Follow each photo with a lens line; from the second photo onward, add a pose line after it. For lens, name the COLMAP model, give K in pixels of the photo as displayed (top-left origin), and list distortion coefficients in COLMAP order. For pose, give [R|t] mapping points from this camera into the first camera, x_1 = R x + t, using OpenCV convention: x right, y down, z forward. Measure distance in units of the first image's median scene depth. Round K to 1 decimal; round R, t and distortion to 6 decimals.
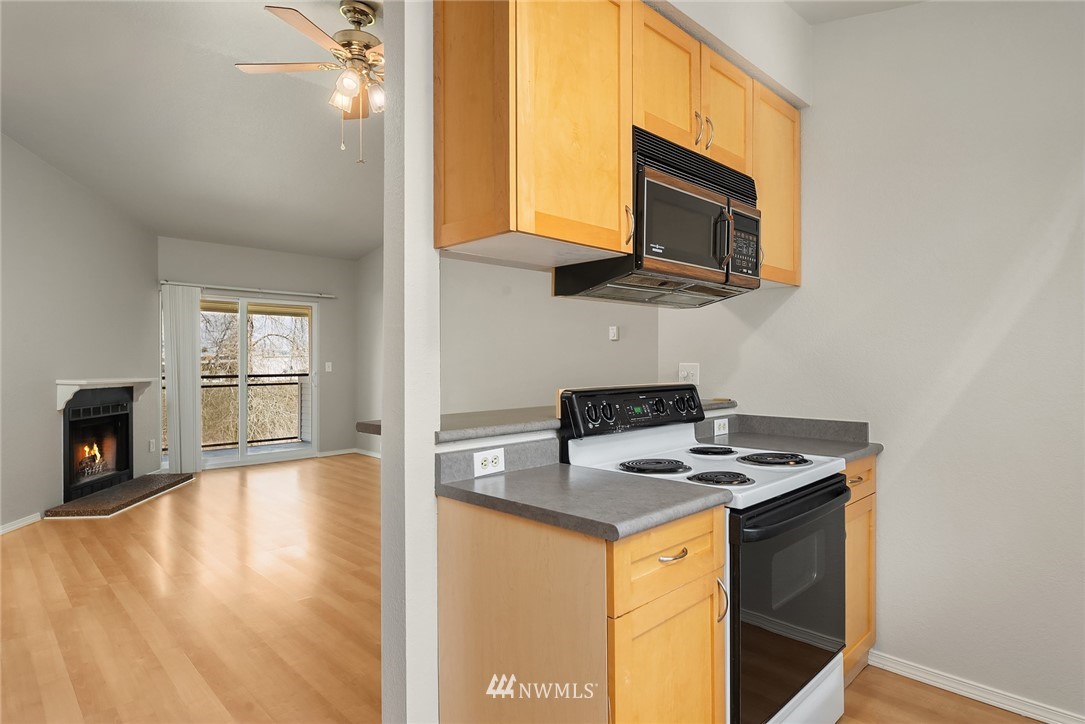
lens RADIAL K [[589.3, 0, 542.5], [0, 589.3, 362.0], [0, 0, 1]] dist [0.046275, 0.000158]
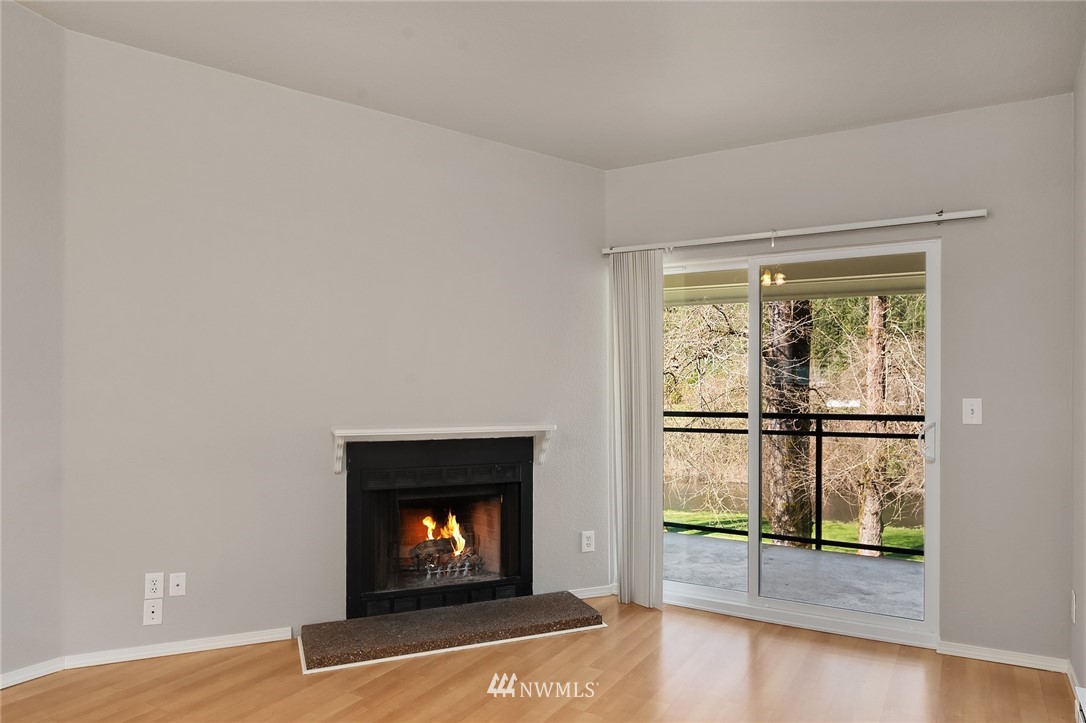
lens RADIAL K [[708.0, 0, 542.9], [0, 708.0, 382.1], [0, 0, 1]] dist [-0.001763, -0.001782]
pose [[0.239278, 0.006693, -0.970928, -0.008430], [0.005246, 0.999953, 0.008186, -0.018977], [0.970937, -0.007052, 0.239231, 0.845730]]
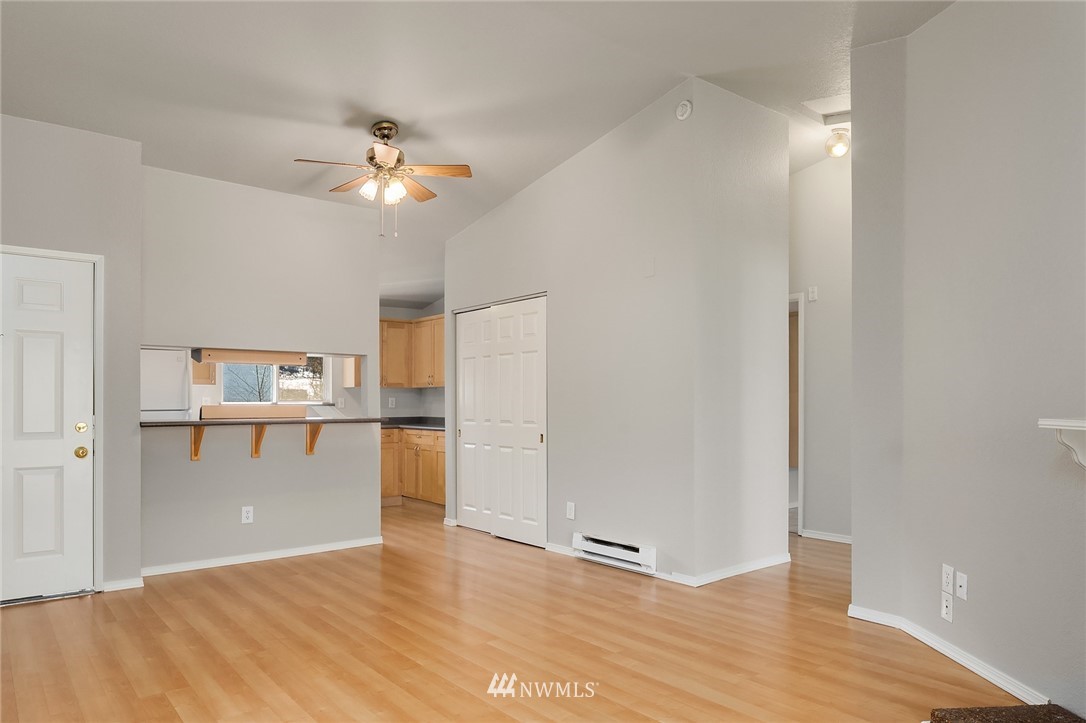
lens RADIAL K [[708.0, 0, 542.9], [0, 708.0, 382.1], [0, 0, 1]] dist [-0.001763, -0.001782]
pose [[-0.994507, 0.011733, 0.104012, -0.385167], [0.008680, 0.999519, -0.029759, 0.012878], [-0.104311, -0.028693, -0.994131, 1.236539]]
